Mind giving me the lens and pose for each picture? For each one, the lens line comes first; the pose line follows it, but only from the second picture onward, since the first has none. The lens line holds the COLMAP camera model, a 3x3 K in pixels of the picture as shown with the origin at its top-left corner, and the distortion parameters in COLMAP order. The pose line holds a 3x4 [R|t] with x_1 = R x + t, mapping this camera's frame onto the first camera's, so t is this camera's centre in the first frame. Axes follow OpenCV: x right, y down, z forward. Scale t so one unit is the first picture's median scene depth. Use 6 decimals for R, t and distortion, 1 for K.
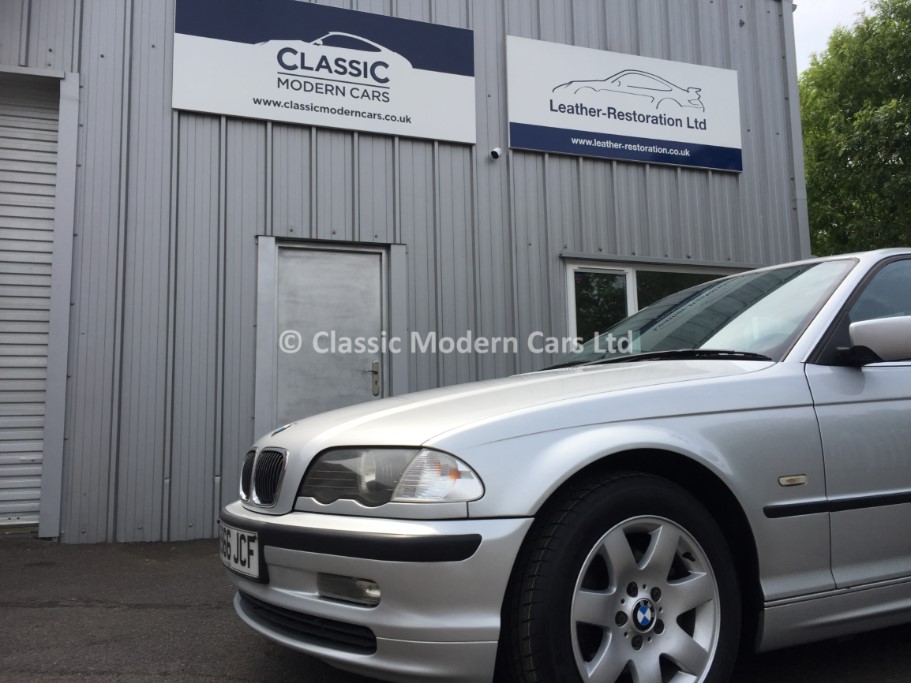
lens RADIAL K [[788.1, 0, 454.7], [0, 788.1, 322.8], [0, 0, 1]] dist [0.070957, -0.087120]
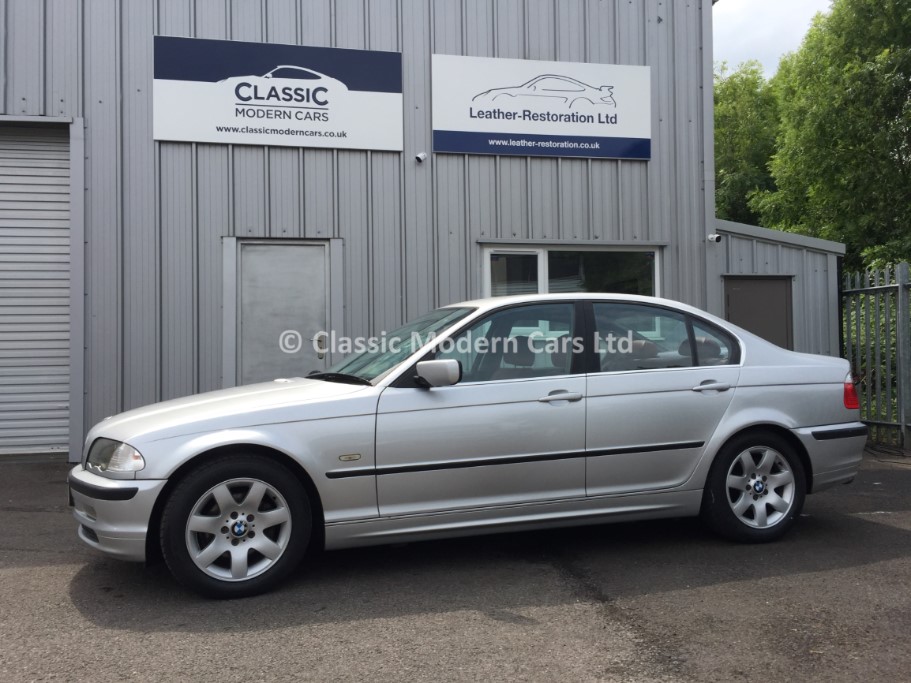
lens RADIAL K [[788.1, 0, 453.7], [0, 788.1, 324.4], [0, 0, 1]] dist [0.070957, -0.087120]
pose [[0.989340, 0.000265, -0.145625, 0.308141], [0.014879, 0.994581, 0.102897, -0.093946], [0.144863, -0.103967, 0.983974, -0.228765]]
